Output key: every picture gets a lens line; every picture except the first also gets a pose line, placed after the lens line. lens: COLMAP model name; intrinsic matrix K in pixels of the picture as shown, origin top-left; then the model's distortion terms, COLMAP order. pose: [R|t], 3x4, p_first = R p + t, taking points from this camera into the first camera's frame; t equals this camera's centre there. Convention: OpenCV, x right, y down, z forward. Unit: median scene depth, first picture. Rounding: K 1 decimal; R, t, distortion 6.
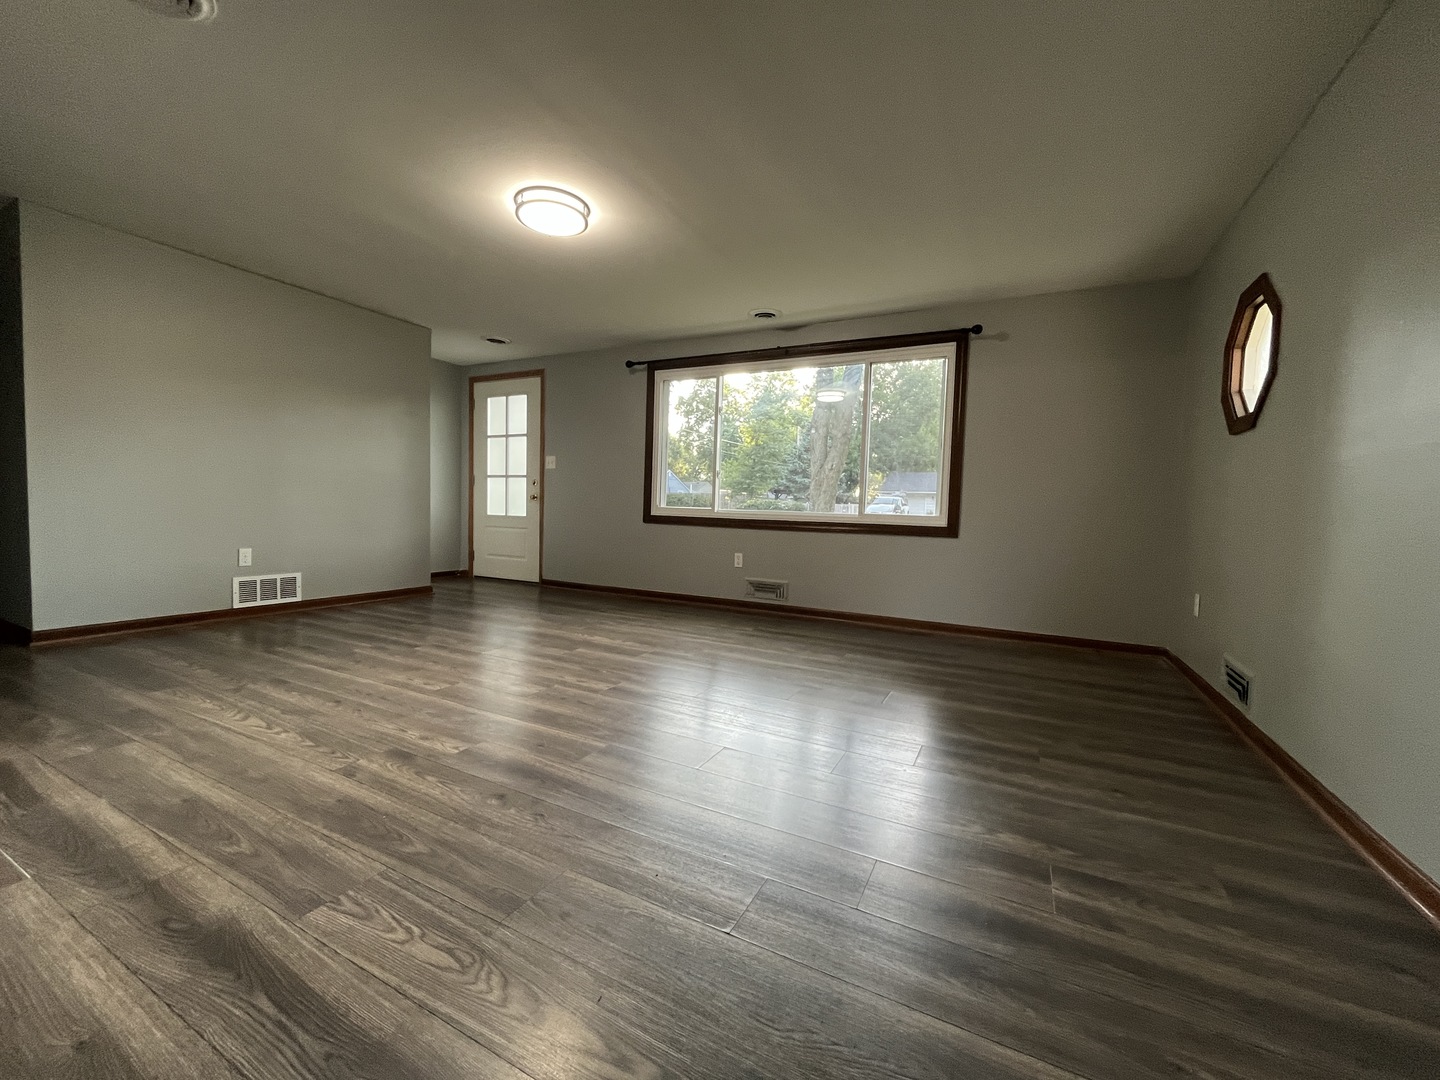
lens RADIAL K [[580.4, 0, 716.6], [0, 580.4, 540.8], [0, 0, 1]] dist [-0.004978, 0.000045]
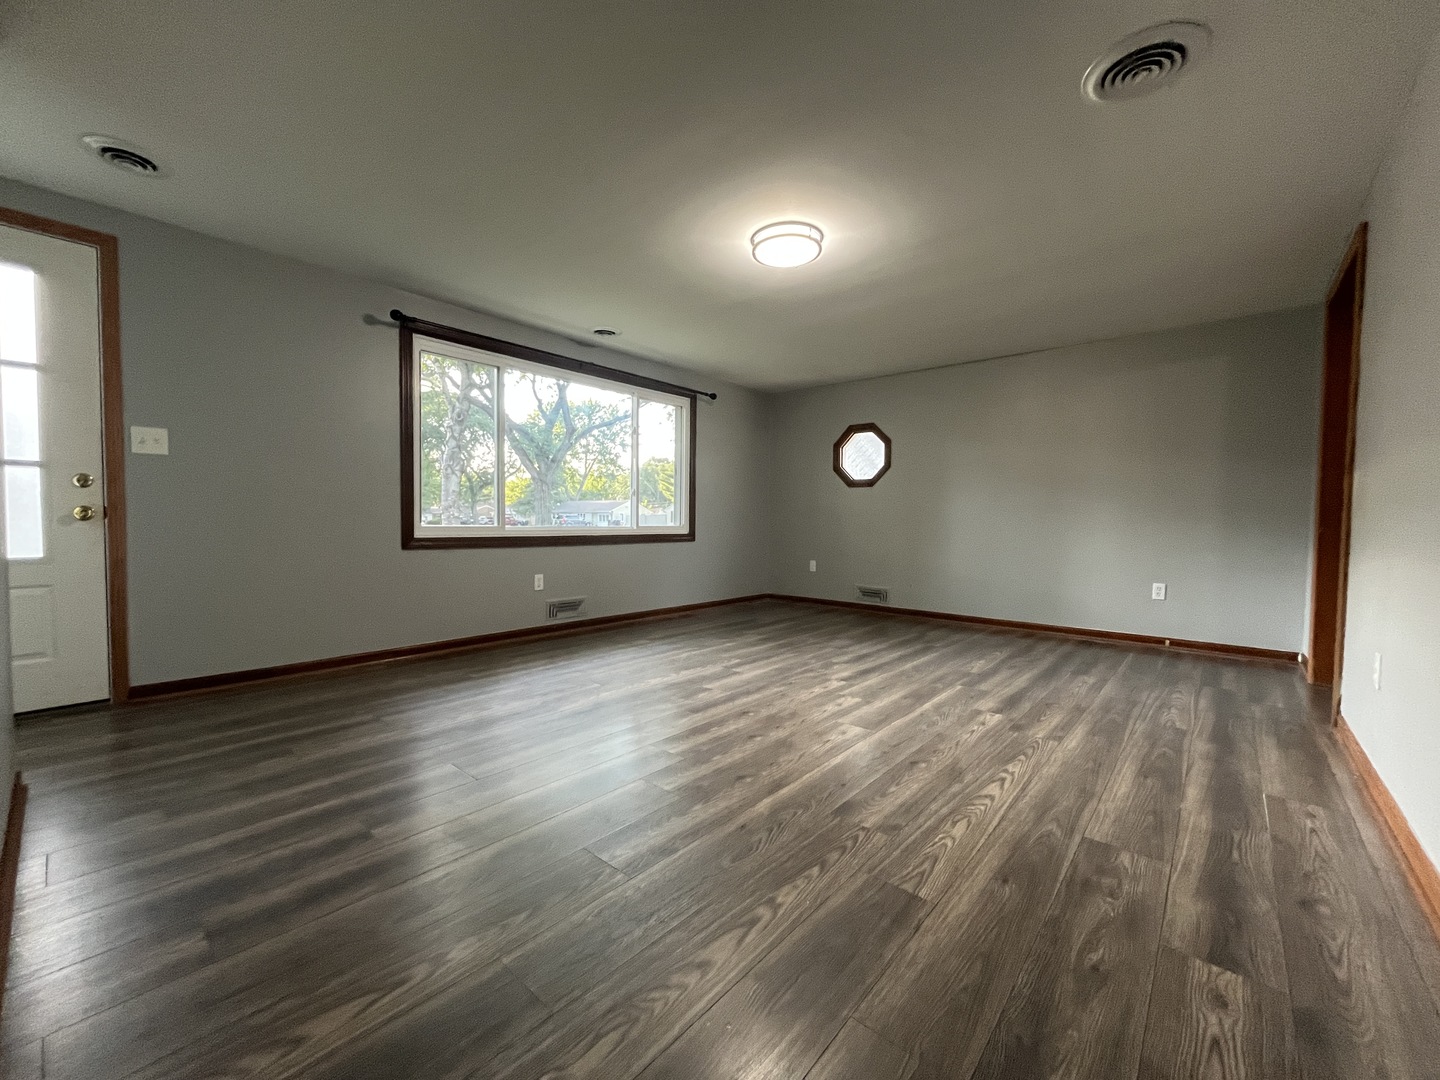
lens RADIAL K [[580.4, 0, 716.6], [0, 580.4, 540.8], [0, 0, 1]] dist [-0.004978, 0.000045]
pose [[0.244230, -0.063089, 0.967663, -1.516338], [0.050648, 0.997349, 0.052242, -0.126549], [-0.968394, 0.036251, 0.246778, 1.015491]]
